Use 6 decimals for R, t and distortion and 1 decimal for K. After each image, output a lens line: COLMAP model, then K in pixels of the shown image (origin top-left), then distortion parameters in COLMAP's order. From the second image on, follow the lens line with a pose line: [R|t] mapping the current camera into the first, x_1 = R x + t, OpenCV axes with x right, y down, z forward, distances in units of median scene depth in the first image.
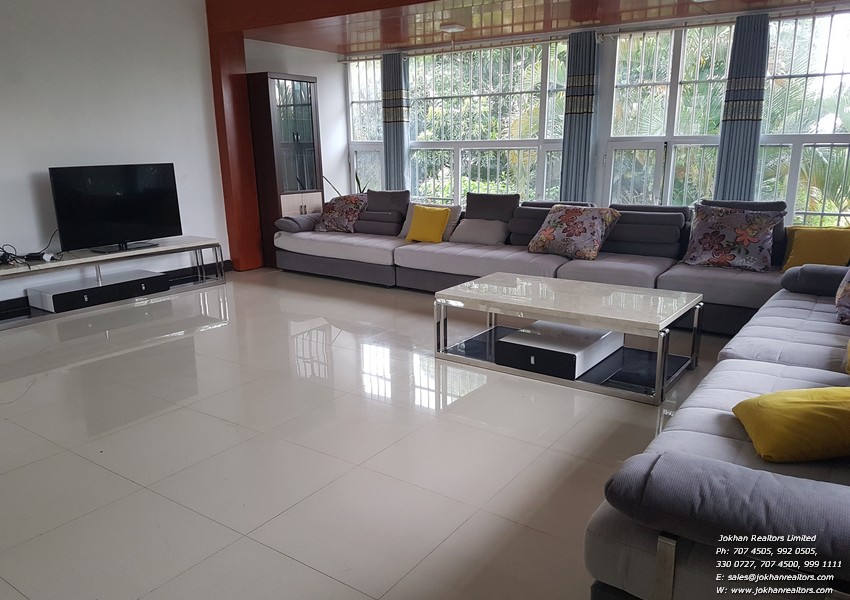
lens RADIAL K [[664.4, 0, 426.4], [0, 664.4, 323.0], [0, 0, 1]] dist [0.213218, -0.335432]
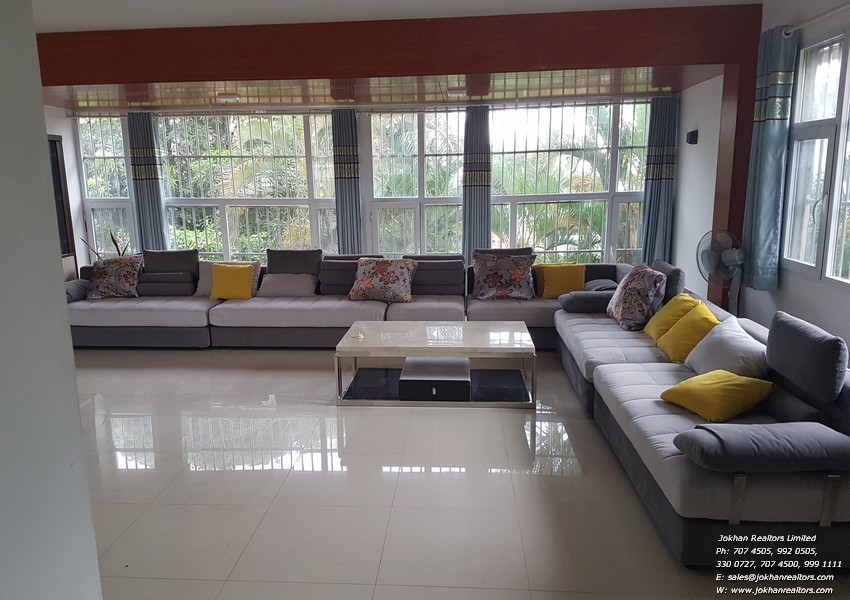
lens RADIAL K [[658.8, 0, 415.0], [0, 658.8, 315.4], [0, 0, 1]] dist [0.202293, -0.320576]
pose [[0.855601, -0.111399, 0.505507, -0.290178], [0.141731, 0.989665, -0.021796, -0.037219], [-0.497855, 0.090295, 0.862547, -0.013016]]
